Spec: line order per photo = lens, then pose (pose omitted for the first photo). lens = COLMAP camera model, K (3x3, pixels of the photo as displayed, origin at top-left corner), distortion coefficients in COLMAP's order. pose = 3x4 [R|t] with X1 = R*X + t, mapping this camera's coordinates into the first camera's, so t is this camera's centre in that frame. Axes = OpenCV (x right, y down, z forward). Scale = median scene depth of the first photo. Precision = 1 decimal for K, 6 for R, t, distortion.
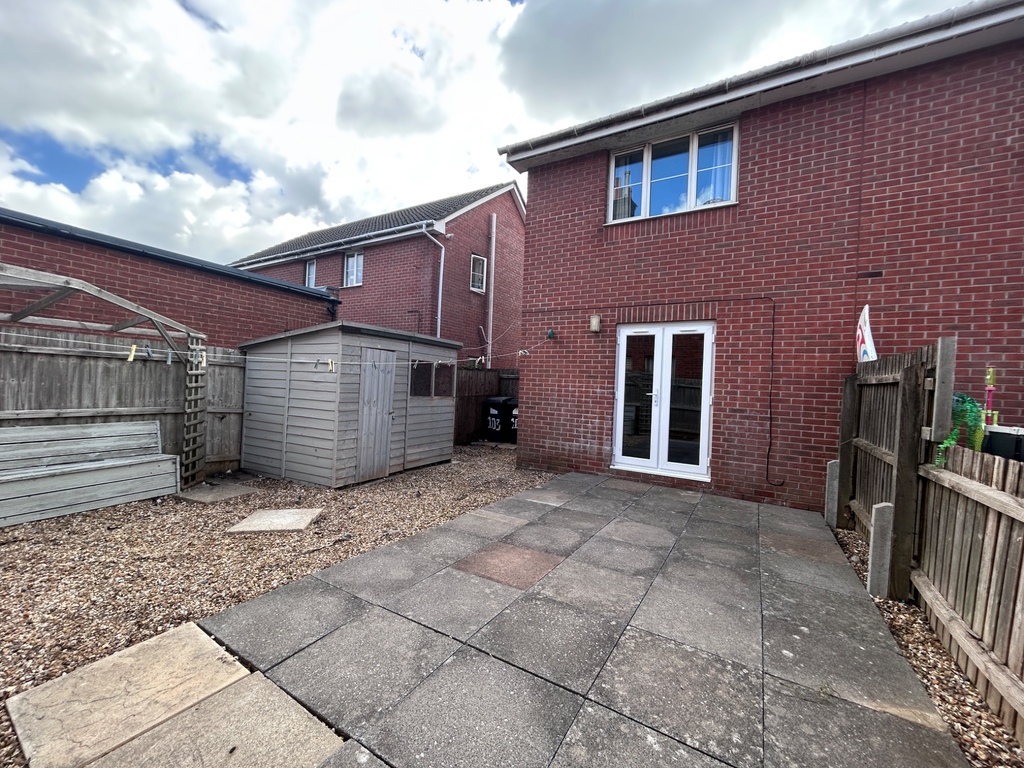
lens RADIAL K [[411.1, 0, 512.0], [0, 411.1, 388.5], [0, 0, 1]] dist [-0.002690, 0.001184]
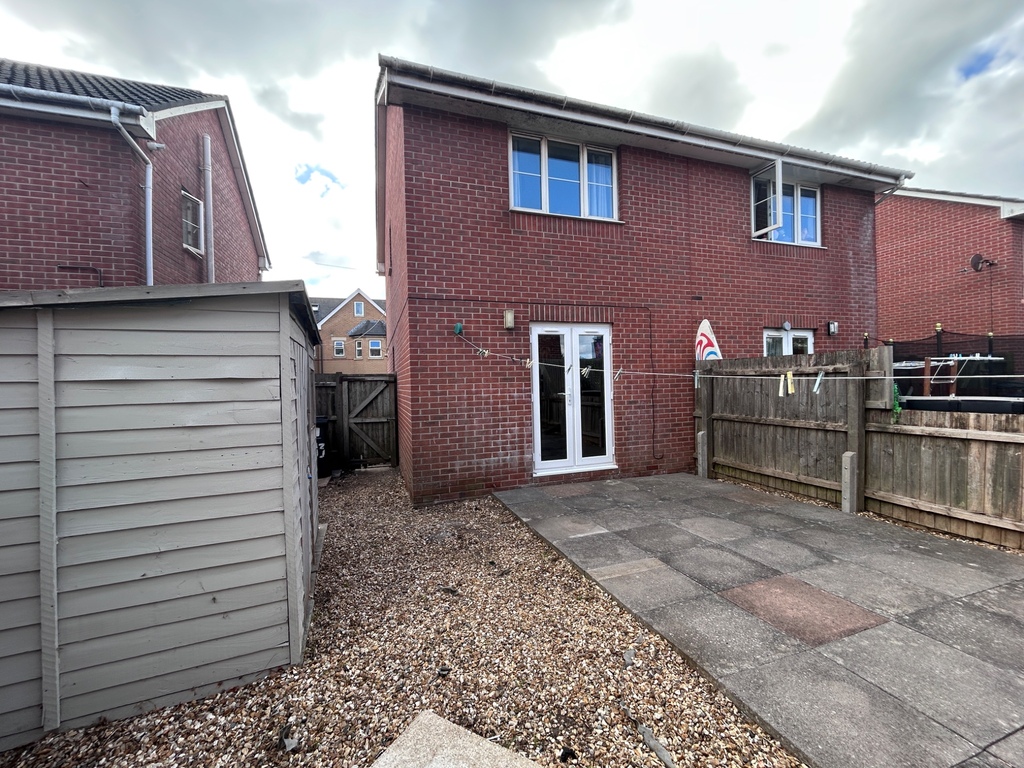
lens RADIAL K [[411.1, 0, 512.4], [0, 411.1, 387.2], [0, 0, 1]] dist [-0.002690, 0.001184]
pose [[0.645366, -0.064827, 0.761117, -0.553518], [0.060305, 0.997606, 0.033835, -0.048497], [-0.761489, 0.024064, 0.647731, 0.494579]]
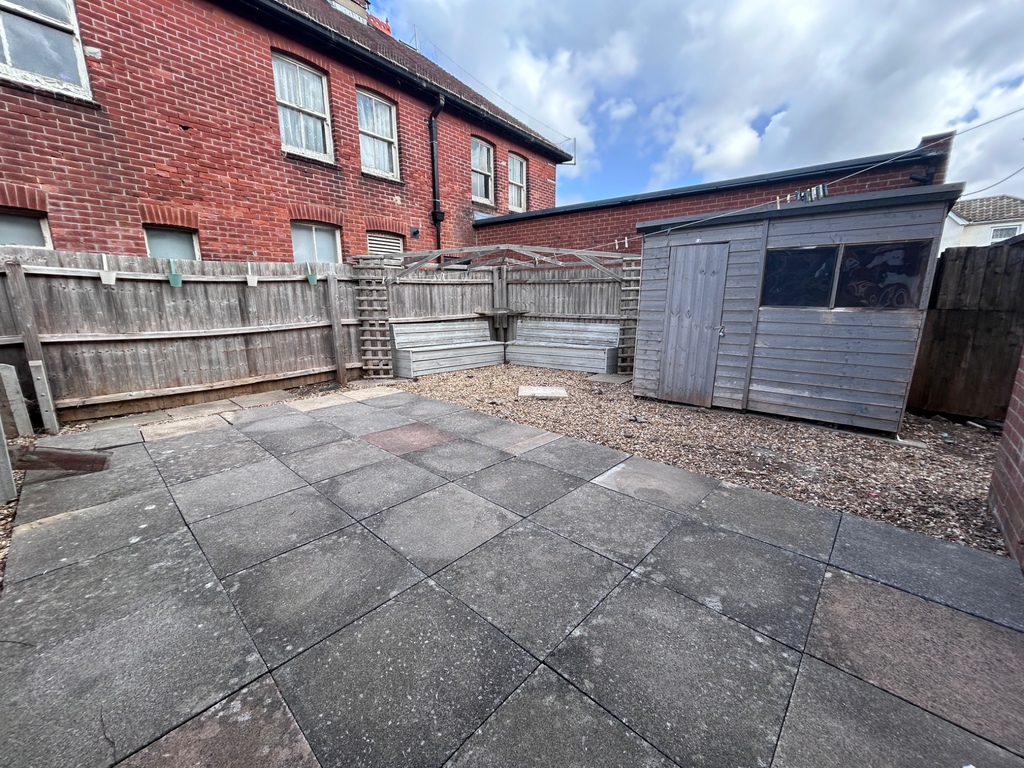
lens RADIAL K [[411.1, 0, 513.1], [0, 411.1, 387.4], [0, 0, 1]] dist [-0.002690, 0.001184]
pose [[-0.209474, 0.170773, -0.962786, 0.576753], [-0.011226, 0.984146, 0.177004, 0.040846], [0.977750, 0.047886, -0.204236, 0.846357]]
